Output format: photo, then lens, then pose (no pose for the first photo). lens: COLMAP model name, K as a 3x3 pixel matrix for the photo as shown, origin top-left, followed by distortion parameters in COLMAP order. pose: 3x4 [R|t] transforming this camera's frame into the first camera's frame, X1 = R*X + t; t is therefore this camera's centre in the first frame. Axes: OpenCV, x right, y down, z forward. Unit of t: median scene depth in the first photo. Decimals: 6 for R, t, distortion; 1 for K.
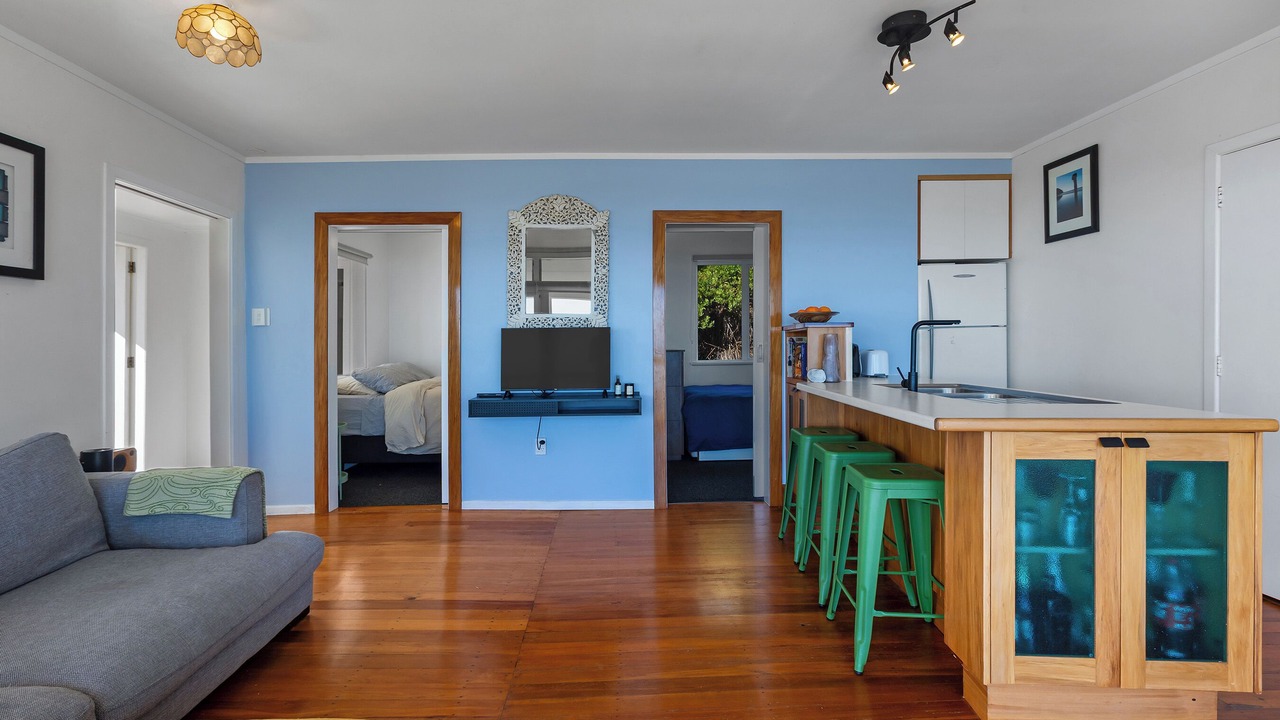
lens RADIAL K [[604.4, 0, 640.0], [0, 604.4, 360.0], [0, 0, 1]] dist [-0.000278, -0.000091]
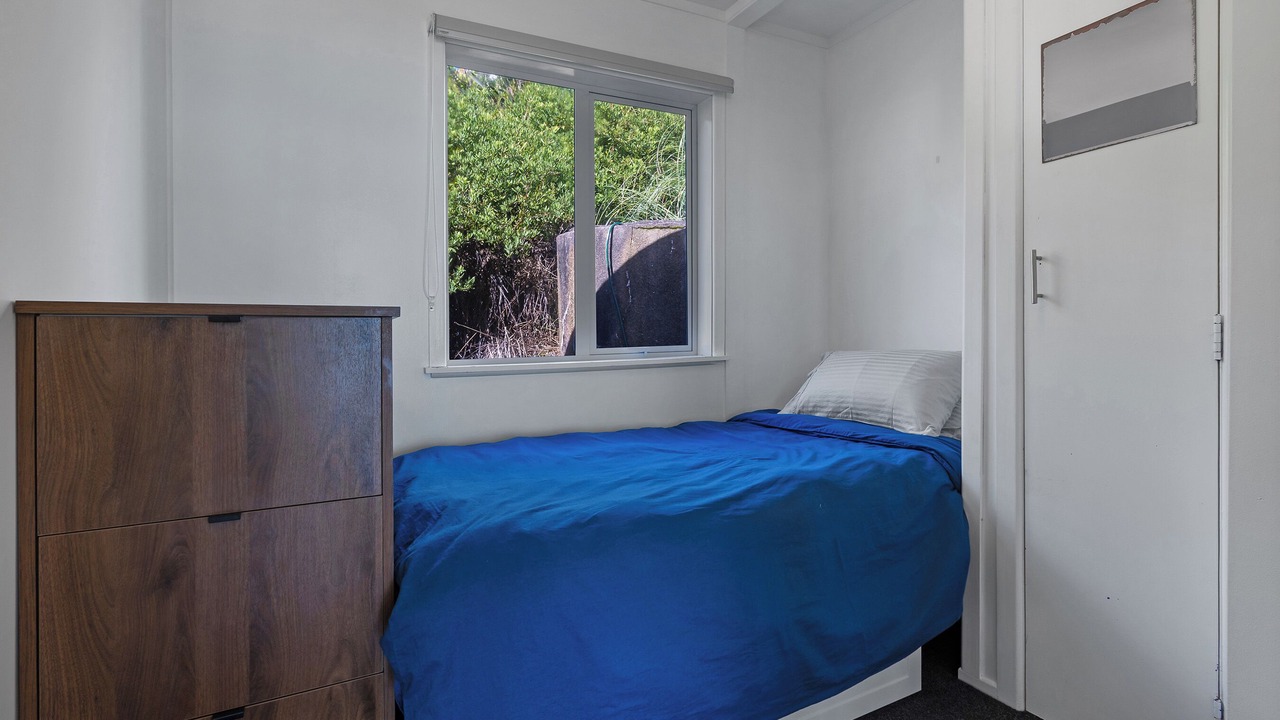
lens RADIAL K [[604.4, 0, 640.0], [0, 604.4, 360.0], [0, 0, 1]] dist [-0.000278, -0.000091]
pose [[0.910429, -0.008527, 0.413578, 0.043370], [0.008338, 0.999963, 0.002263, 0.001930], [-0.413582, 0.001388, 0.910466, 0.511798]]
